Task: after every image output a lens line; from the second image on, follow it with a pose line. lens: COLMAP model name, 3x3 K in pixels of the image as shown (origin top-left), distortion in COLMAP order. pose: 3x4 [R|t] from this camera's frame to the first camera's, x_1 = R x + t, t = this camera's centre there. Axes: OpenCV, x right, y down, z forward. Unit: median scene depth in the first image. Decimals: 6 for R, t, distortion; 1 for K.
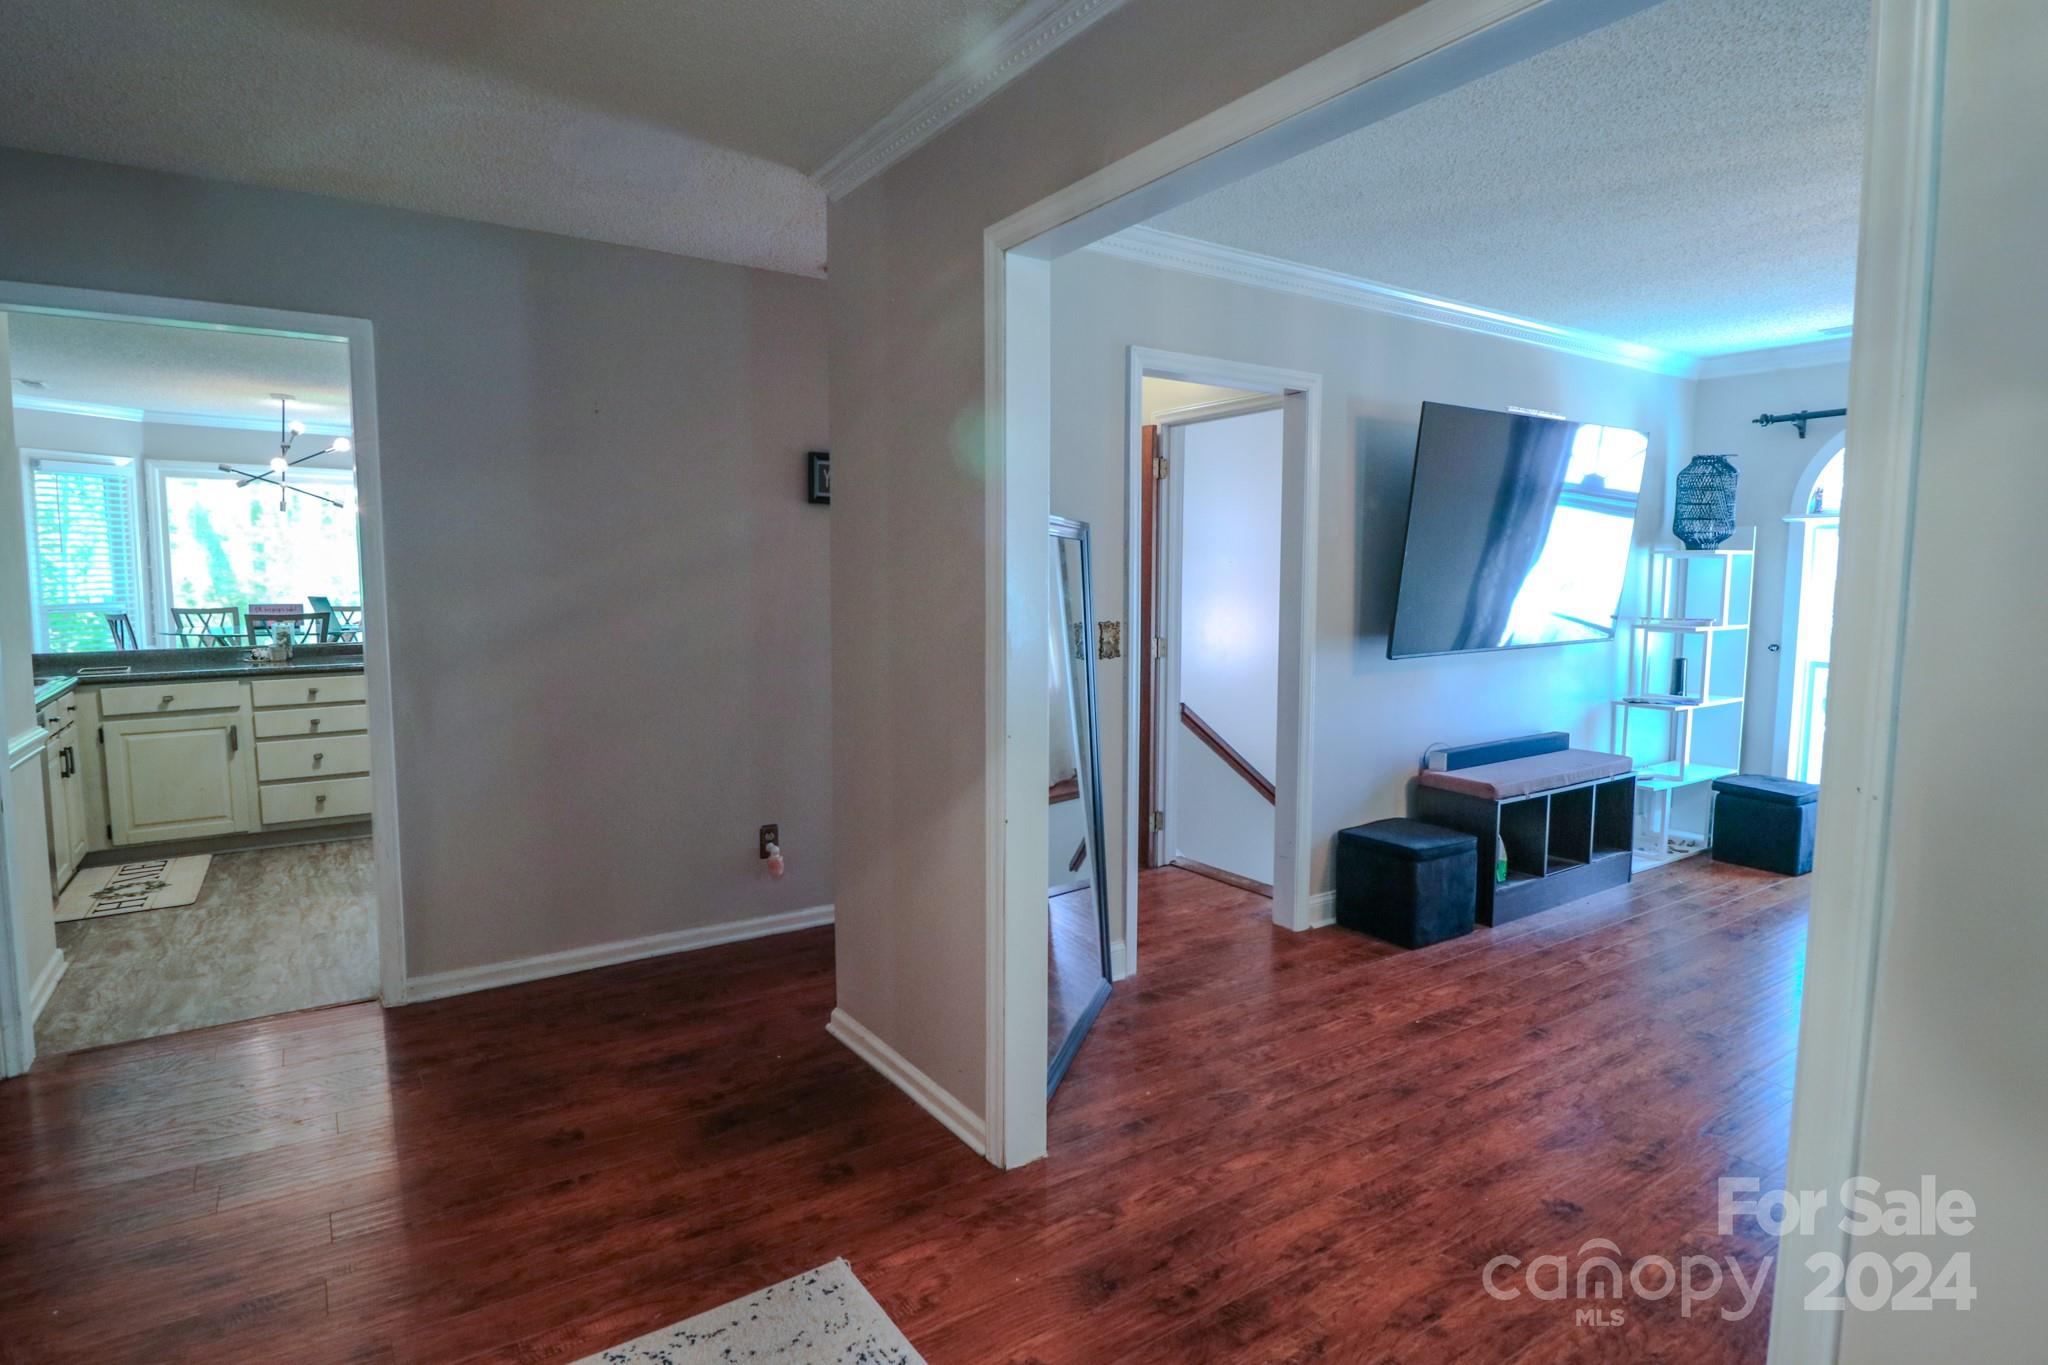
lens RADIAL K [[1087.0, 0, 1021.4], [0, 1087.0, 685.3], [0, 0, 1]] dist [-0.015089, -0.003195]
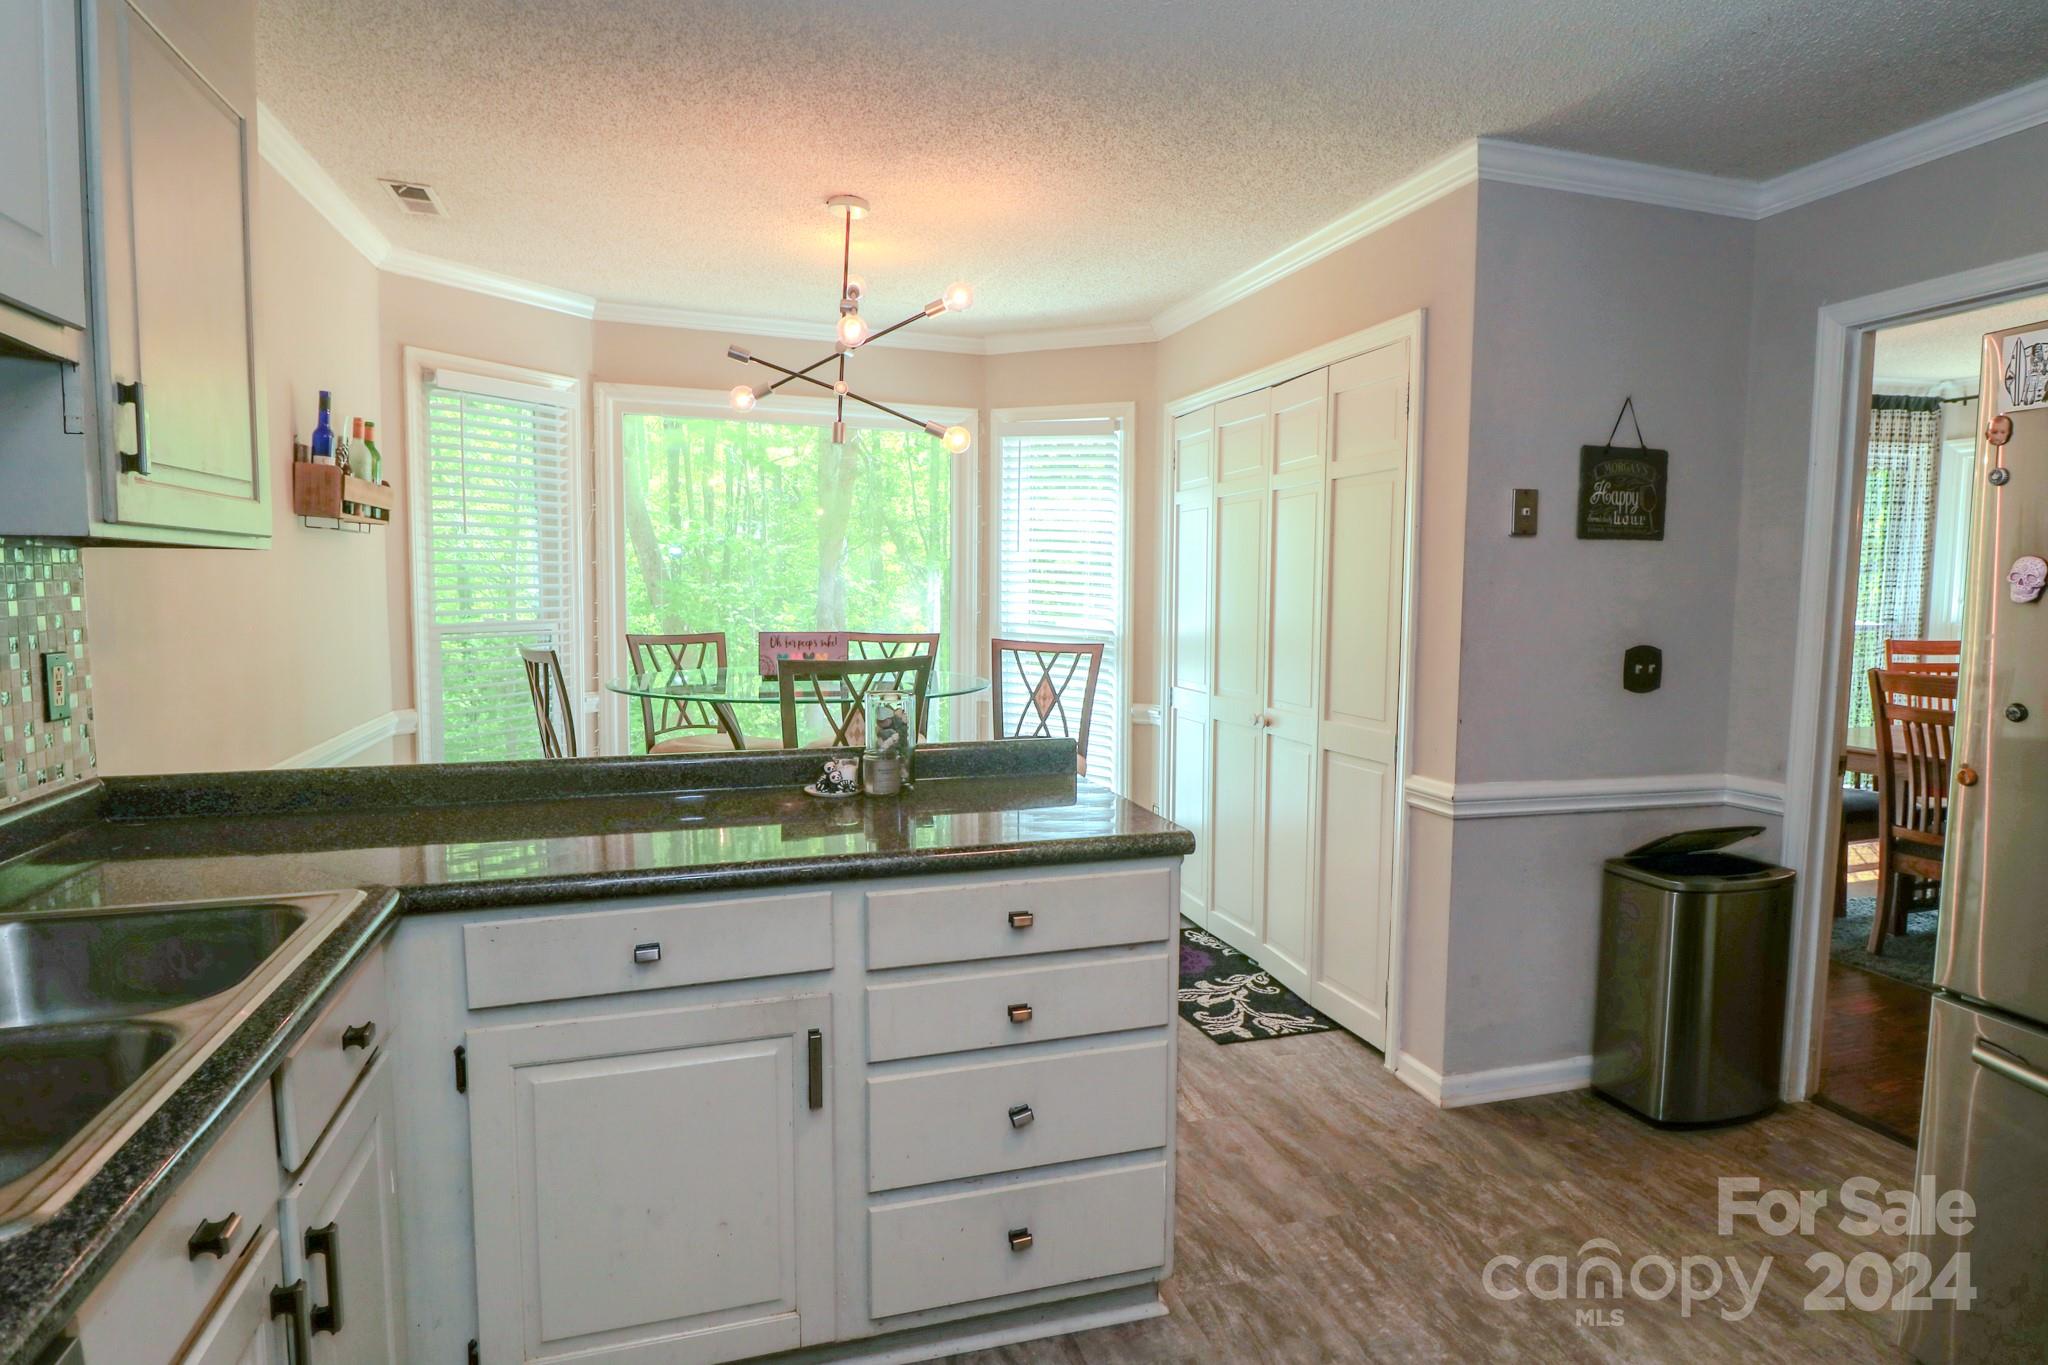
lens RADIAL K [[1087.0, 0, 1024.5], [0, 1087.0, 679.0], [0, 0, 1]] dist [-0.015089, -0.003195]
pose [[0.957087, 0.029453, -0.288299, -0.463653], [-0.034851, 0.999300, -0.013607, -0.051954], [0.287696, 0.023071, 0.957444, 0.562142]]
